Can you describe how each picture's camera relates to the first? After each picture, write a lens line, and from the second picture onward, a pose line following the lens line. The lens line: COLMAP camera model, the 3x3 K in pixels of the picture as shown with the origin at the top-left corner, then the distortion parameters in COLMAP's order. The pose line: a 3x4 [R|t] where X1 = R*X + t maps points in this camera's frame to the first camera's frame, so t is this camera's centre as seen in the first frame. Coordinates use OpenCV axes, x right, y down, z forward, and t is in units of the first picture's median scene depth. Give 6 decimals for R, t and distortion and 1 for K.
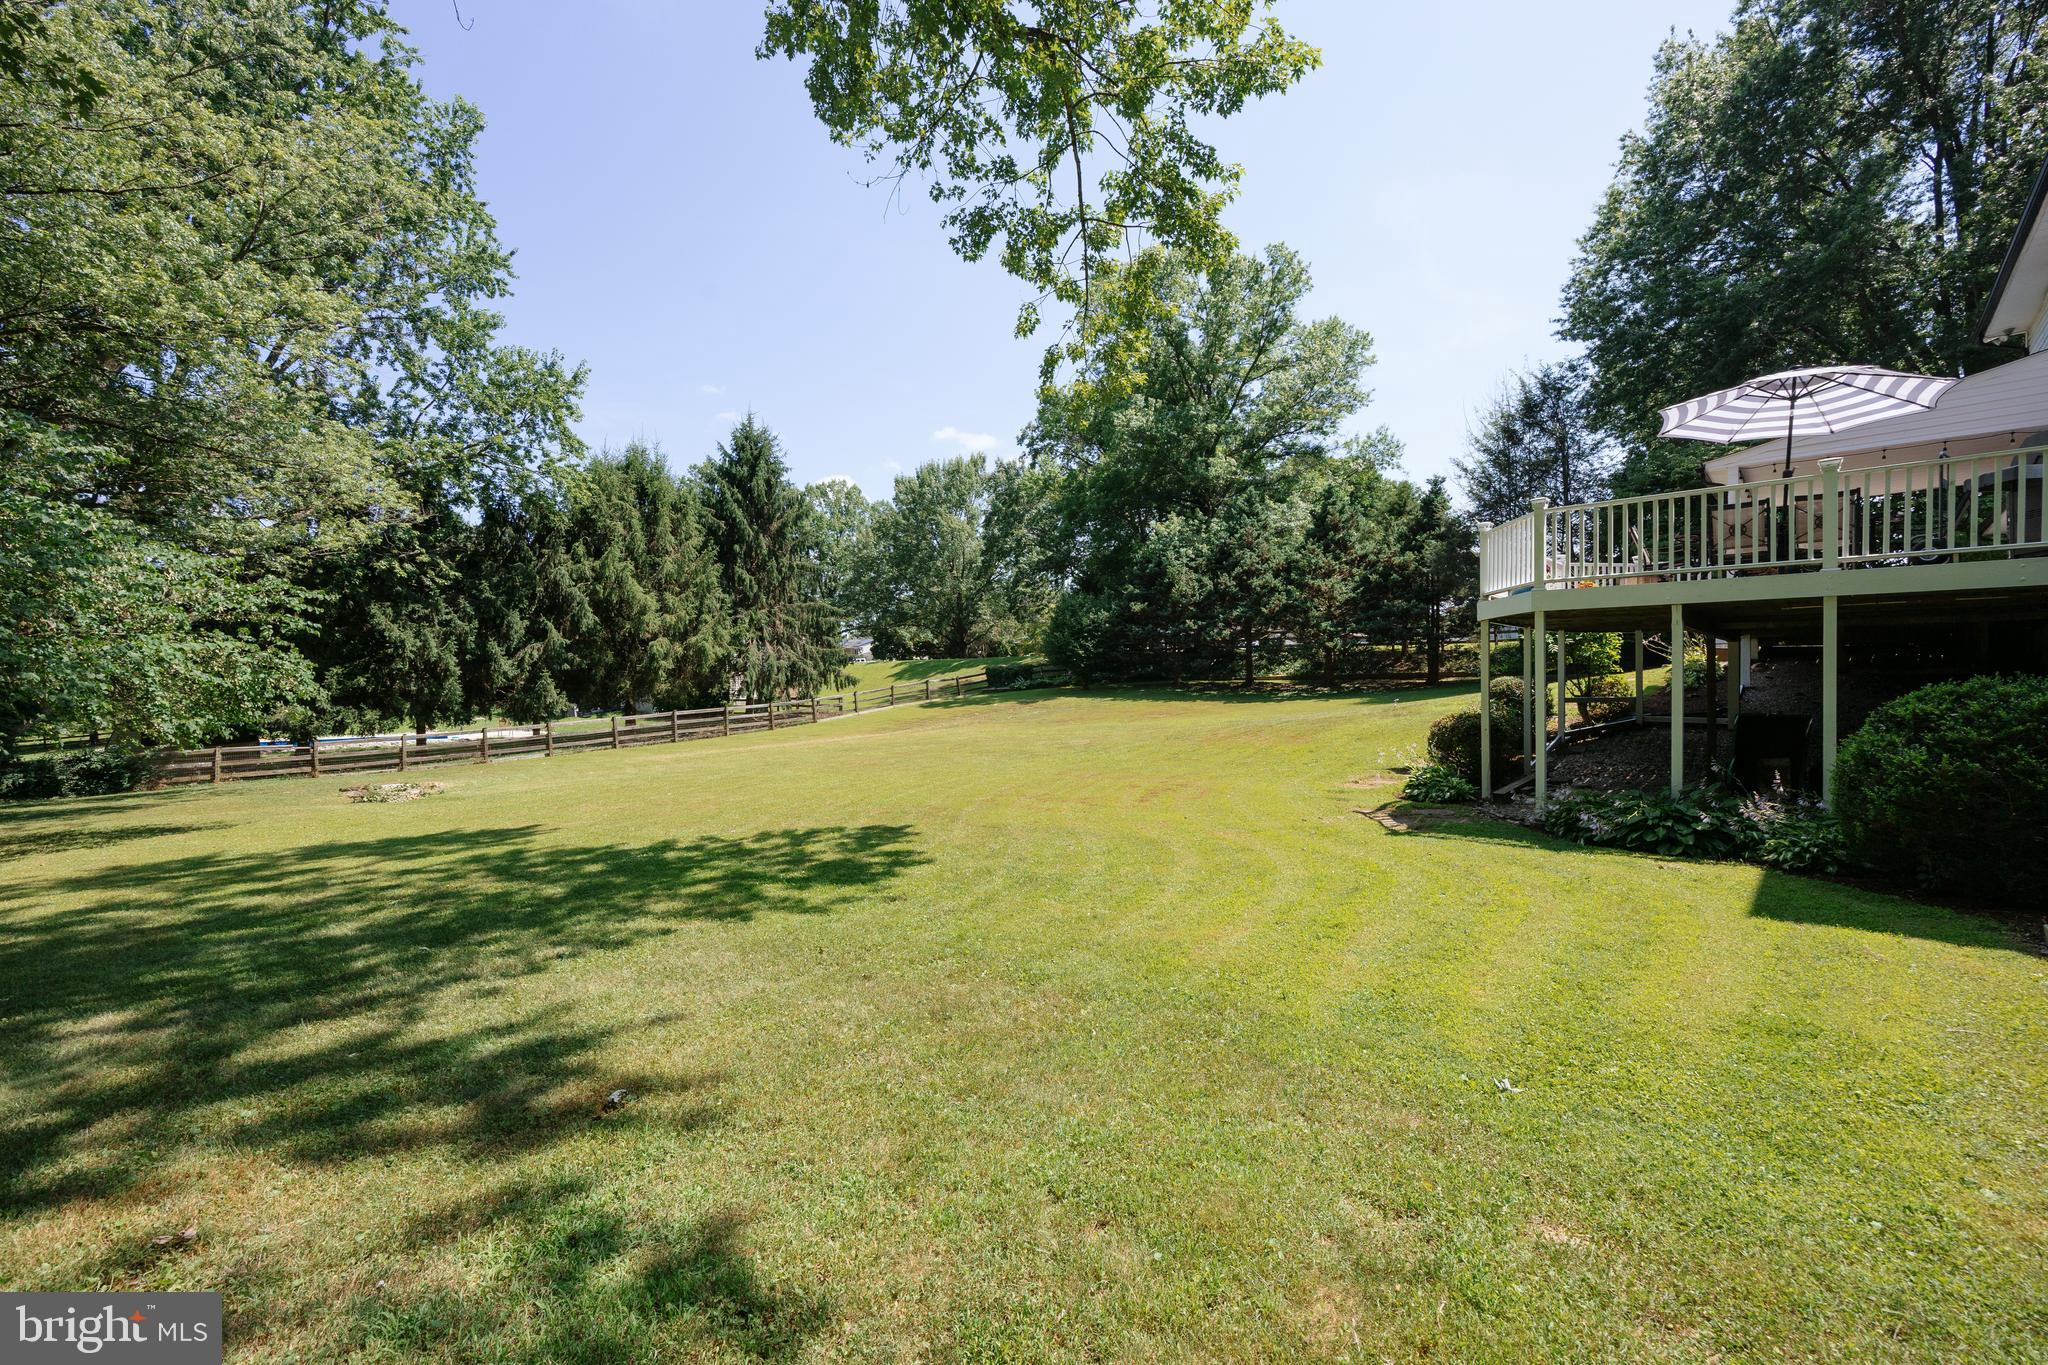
lens RADIAL K [[824.0, 0, 1003.4], [0, 824.0, 689.1], [0, 0, 1]] dist [0.003209, 0.000084]
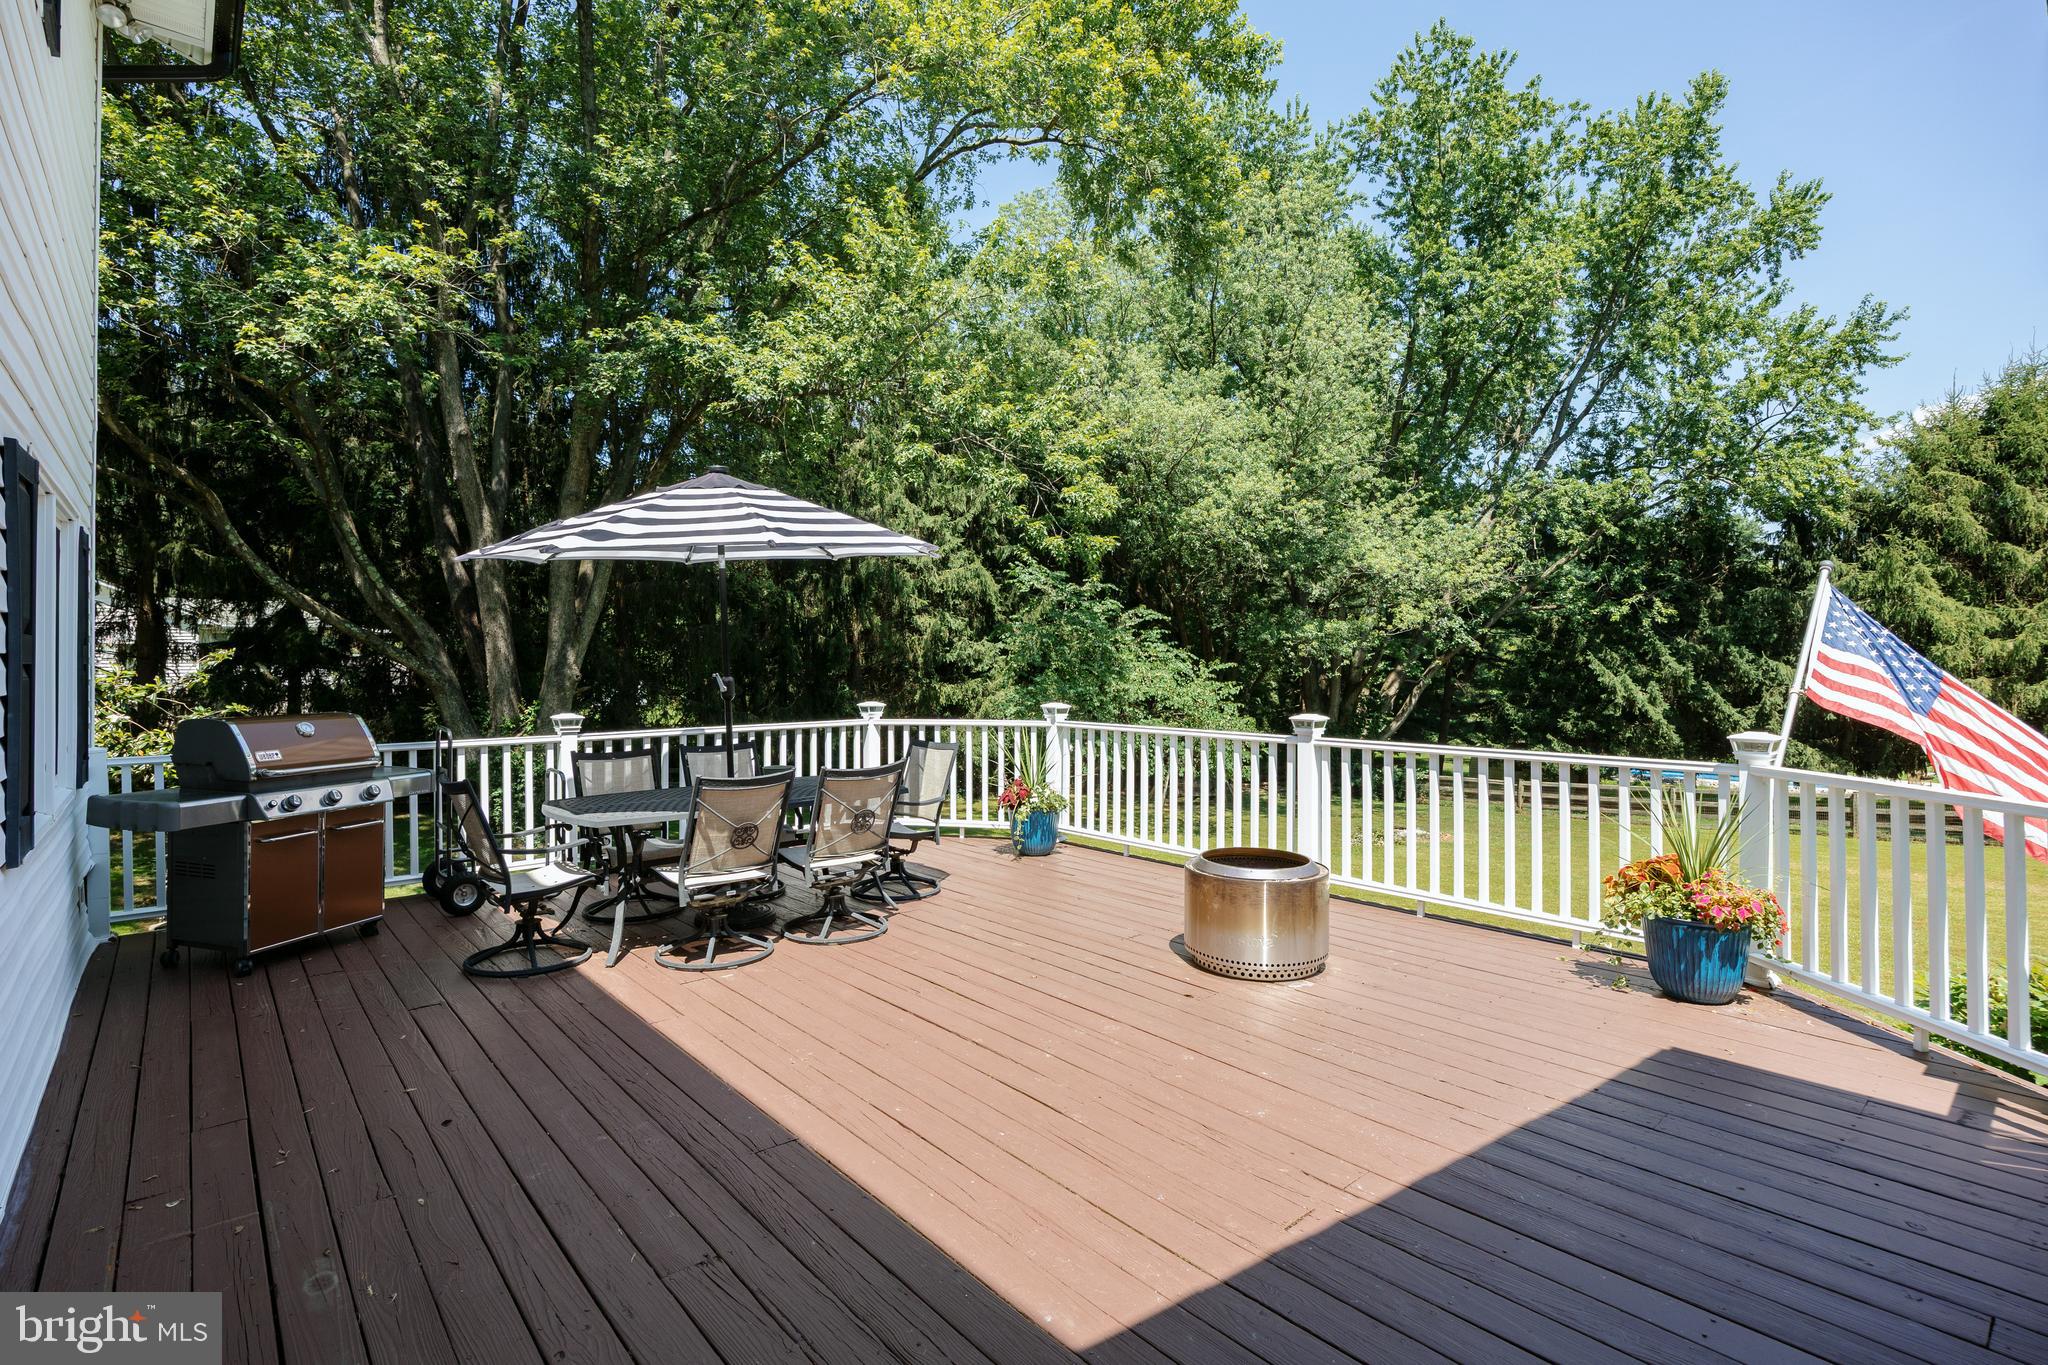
lens RADIAL K [[984.2, 0, 1015.5], [0, 984.2, 652.0], [0, 0, 1]] dist [-0.002714, -0.001059]
pose [[-0.087168, -0.004067, -0.996185, 0.373799], [-0.006747, 0.999971, -0.003492, -0.067488], [0.996171, 0.006417, -0.087193, 0.289316]]
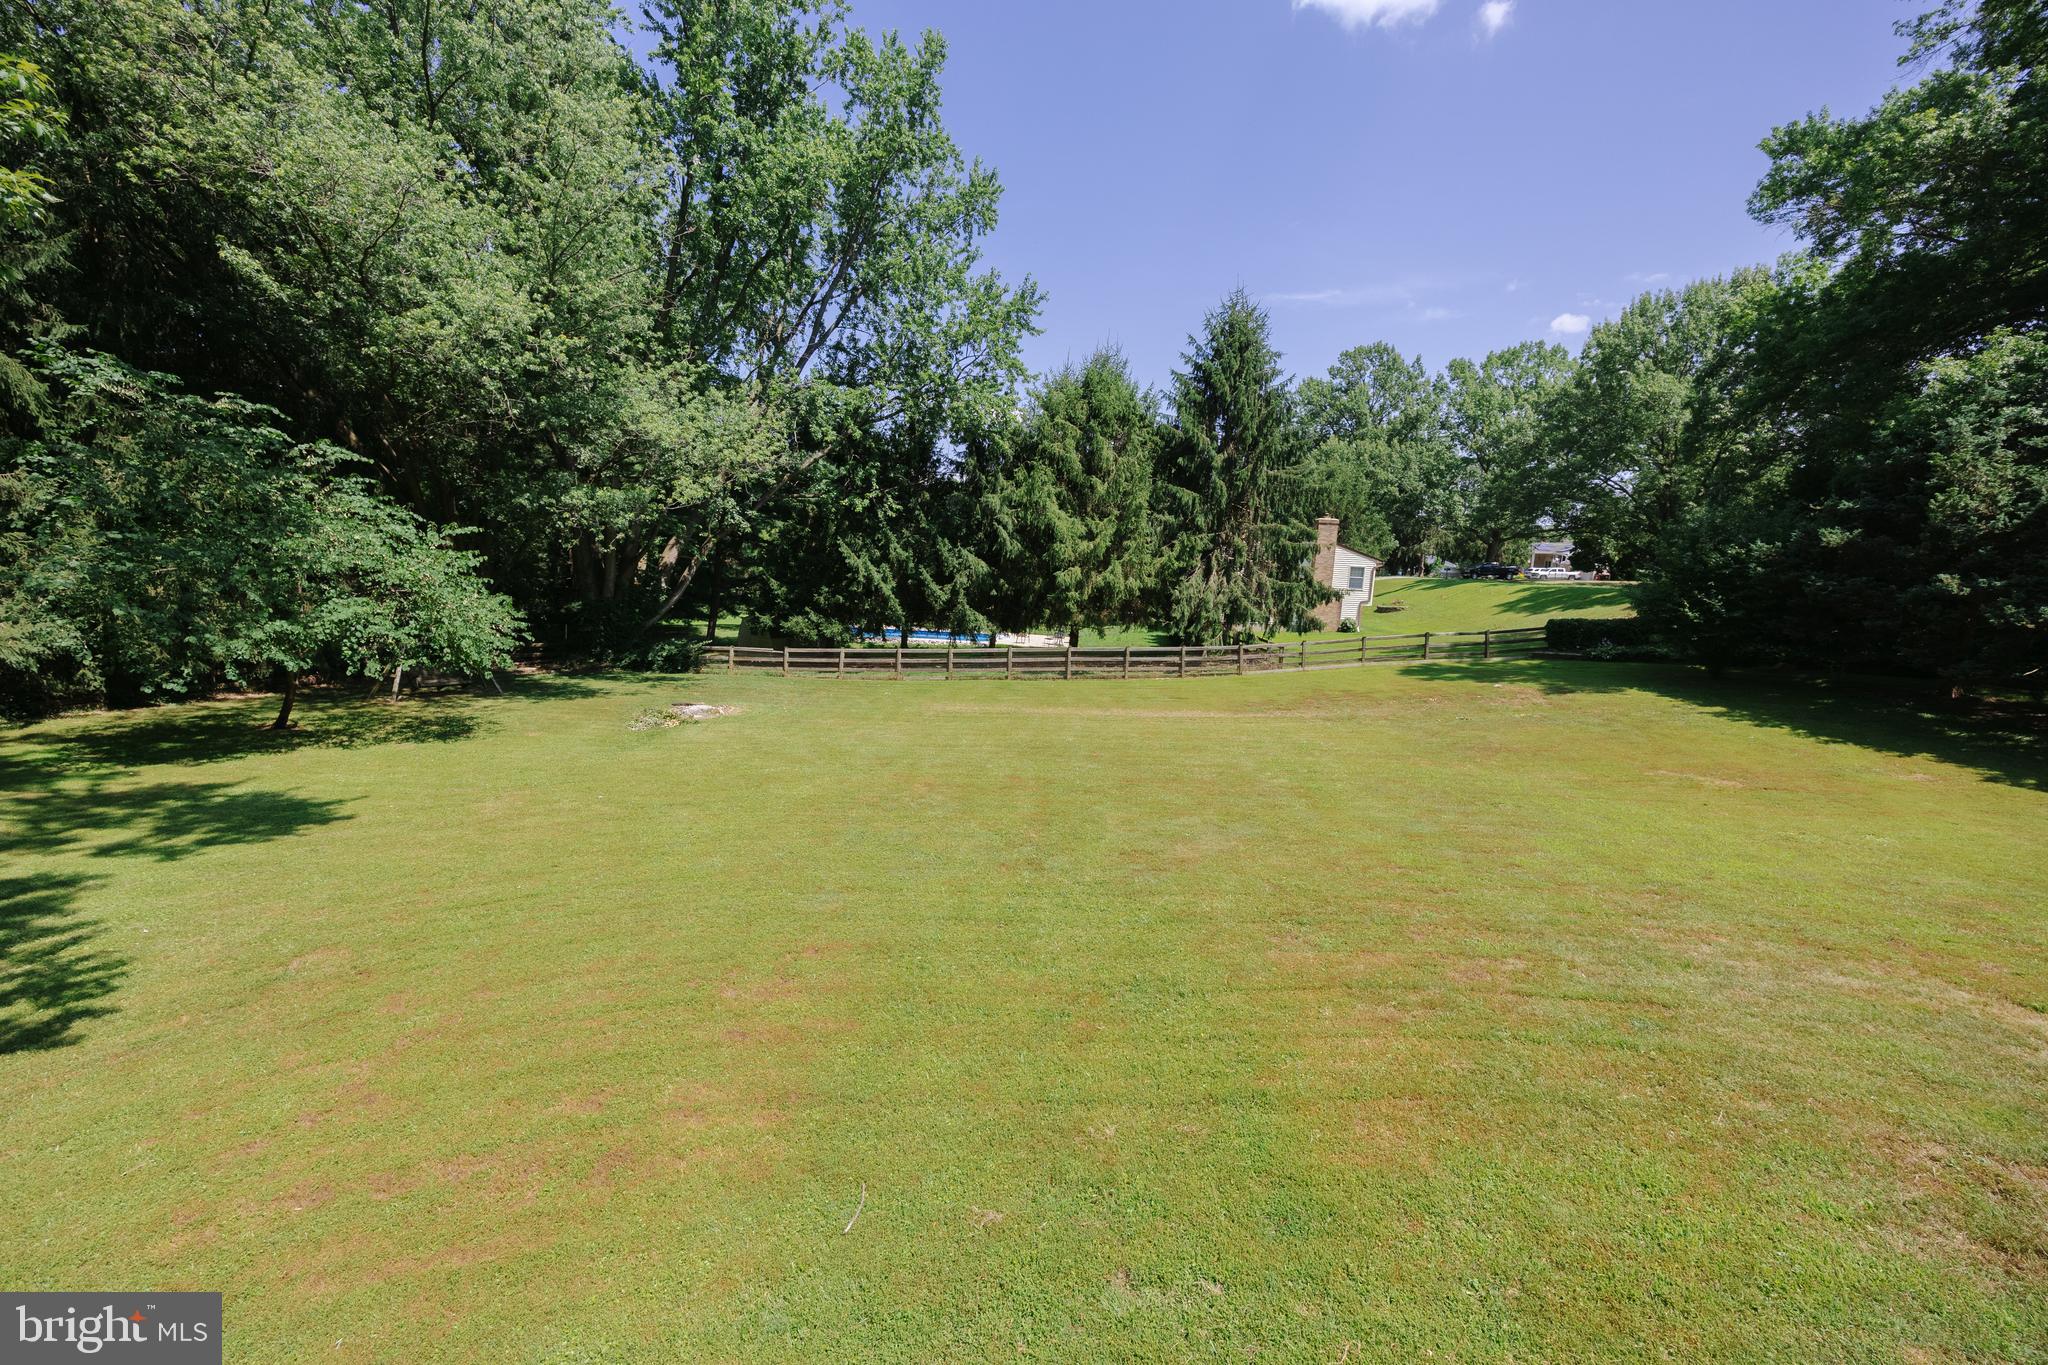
lens RADIAL K [[771.4, 0, 1014.8], [0, 771.4, 687.7], [0, 0, 1]] dist [-0.010011, -0.000967]
pose [[0.648834, 0.160506, -0.743809, 0.204139], [-0.053395, 0.984694, 0.165910, -0.062167], [0.759054, -0.067932, 0.647474, 0.326680]]
